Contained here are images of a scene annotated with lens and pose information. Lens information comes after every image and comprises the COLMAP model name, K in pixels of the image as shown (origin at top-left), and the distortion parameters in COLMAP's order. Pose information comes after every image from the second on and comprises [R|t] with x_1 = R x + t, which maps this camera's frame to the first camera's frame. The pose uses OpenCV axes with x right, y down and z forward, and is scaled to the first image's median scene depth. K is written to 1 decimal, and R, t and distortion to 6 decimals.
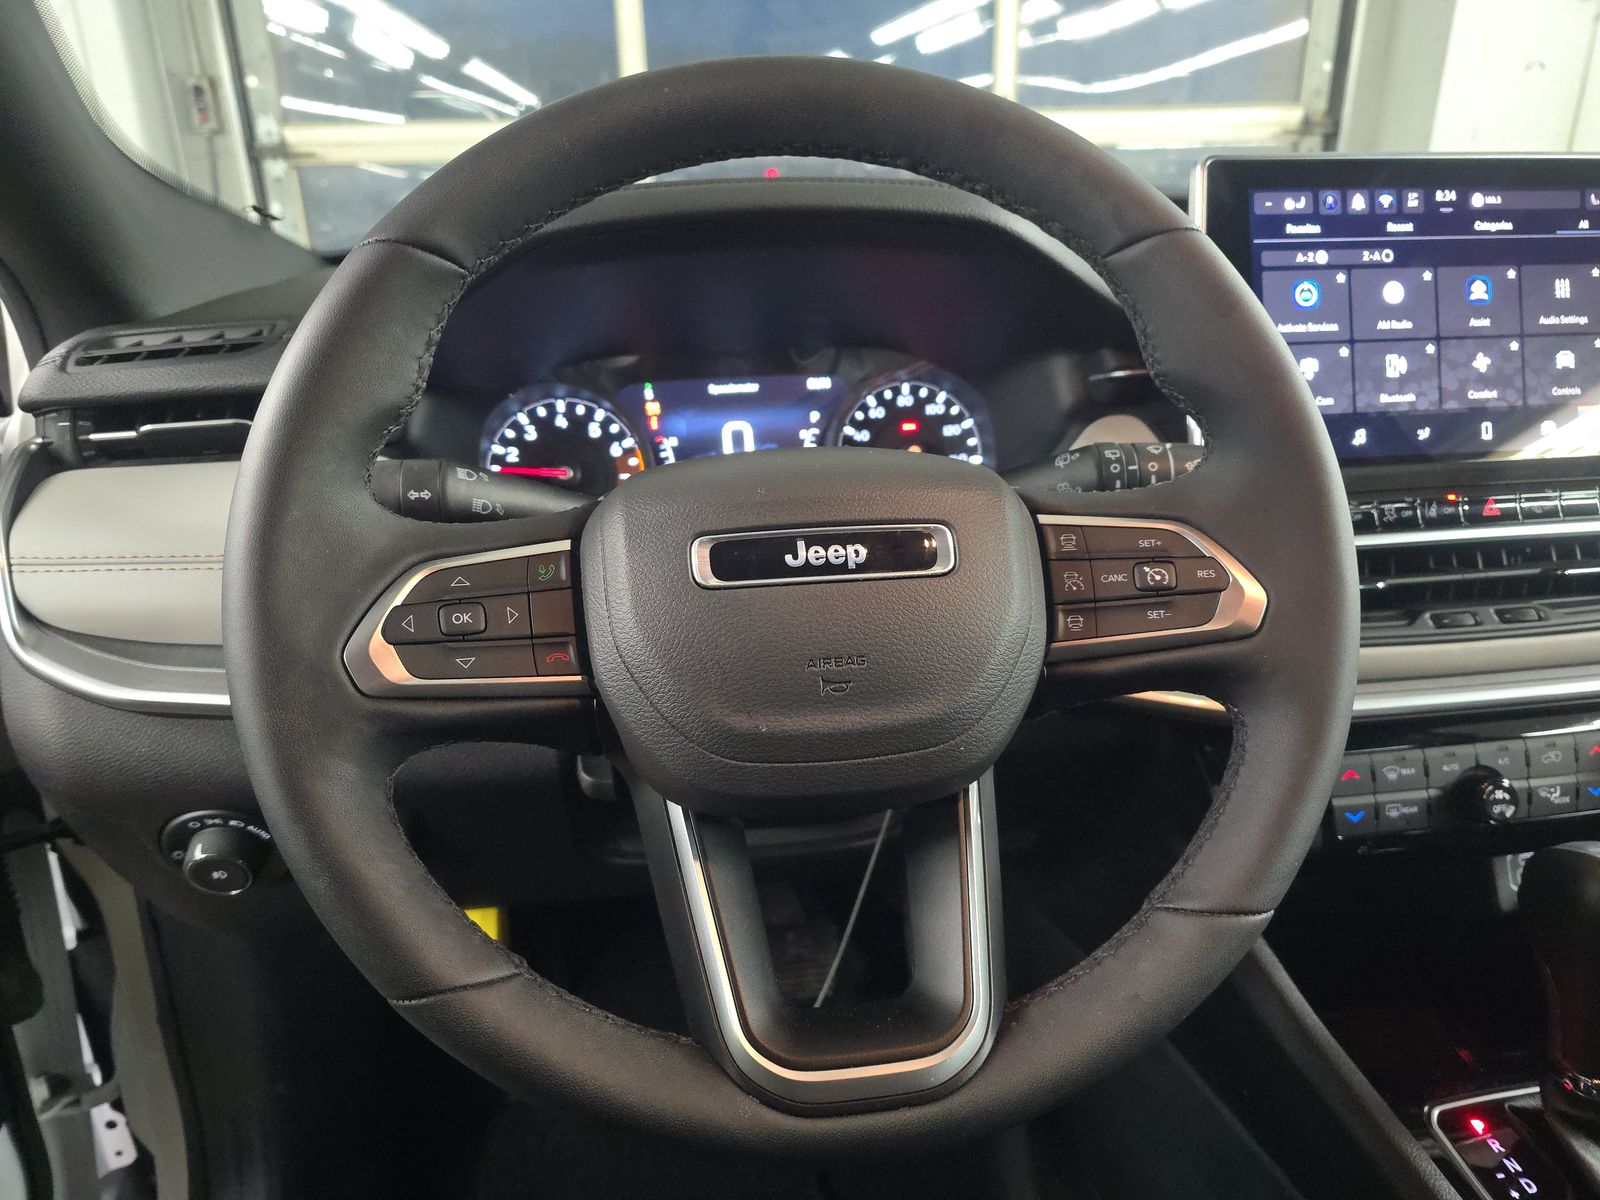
lens RADIAL K [[1069.5, 0, 804.0], [0, 1069.5, 594.9], [0, 0, 1]] dist [0.063310, -0.058794]
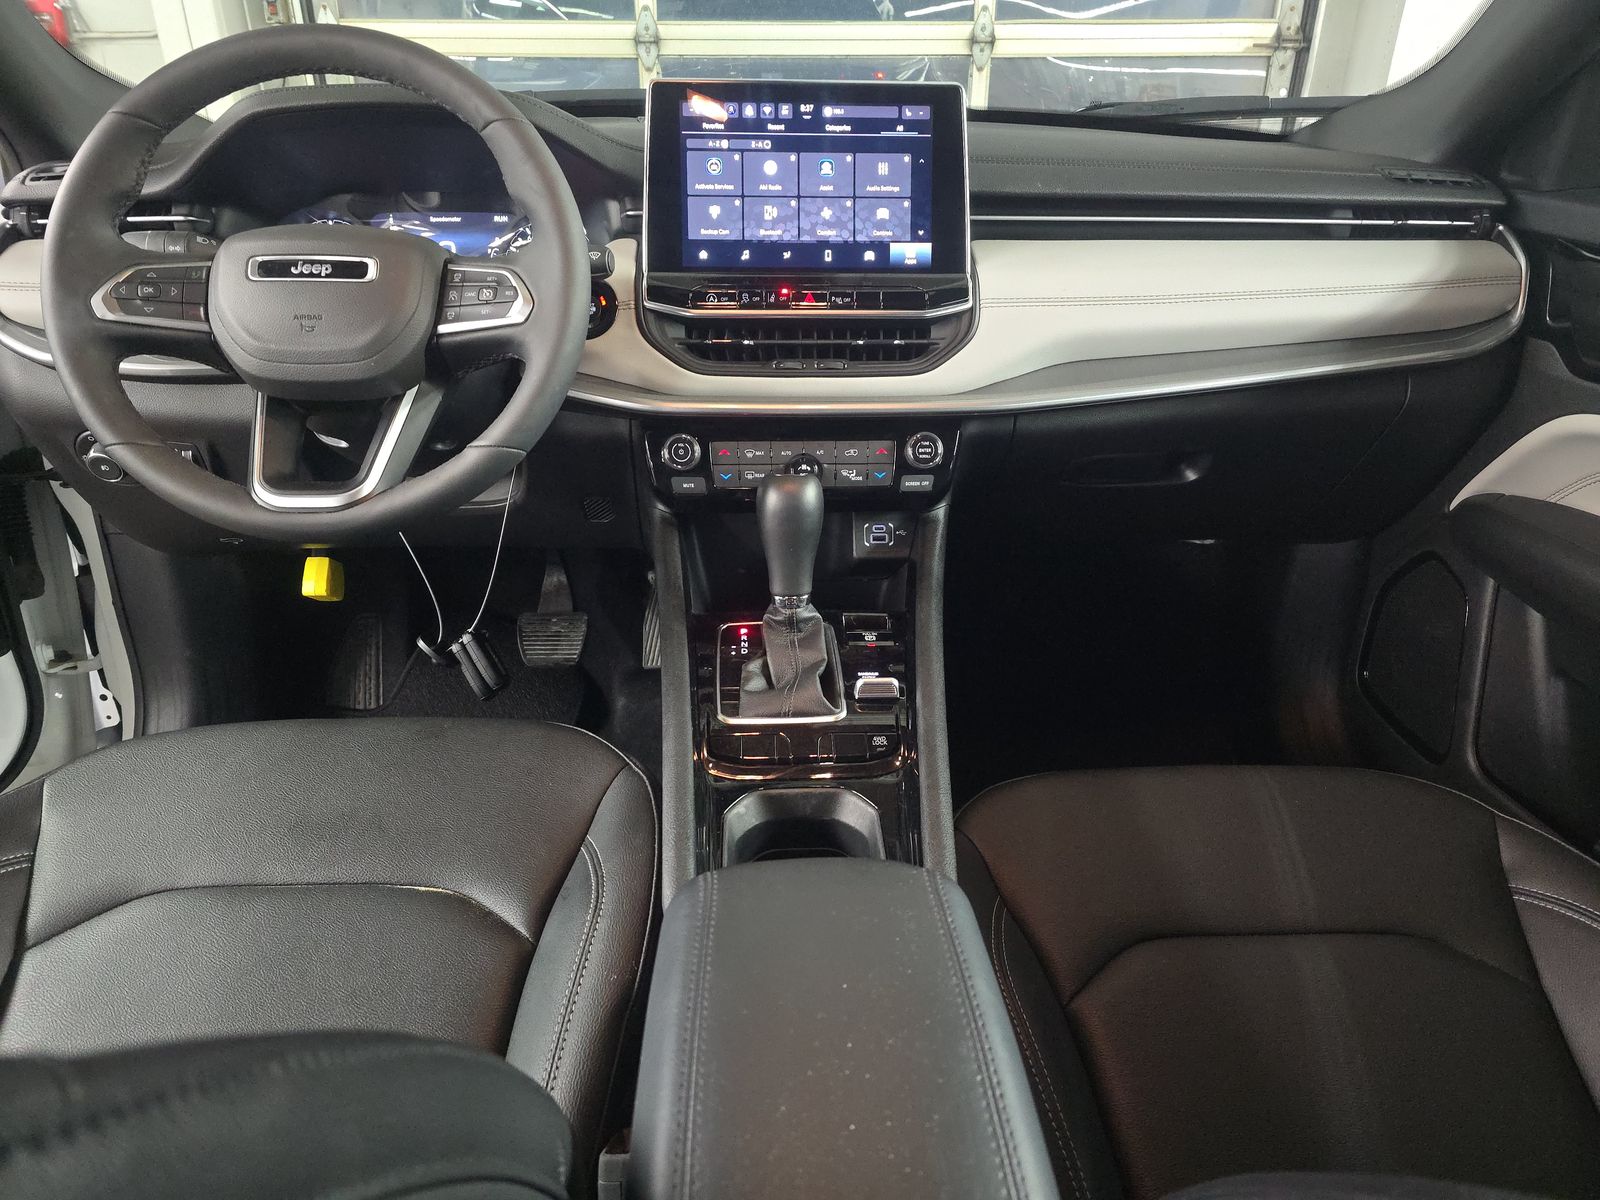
lens RADIAL K [[1087.5, 0, 800.0], [0, 1087.5, 600.0], [0, 0, 1]] dist [0.021894, 0.008052]
pose [[0.991892, 0.069275, -0.106542, 0.812194], [-0.061100, 0.995066, 0.078174, 0.249873], [0.111431, -0.071030, 0.991230, -0.706994]]
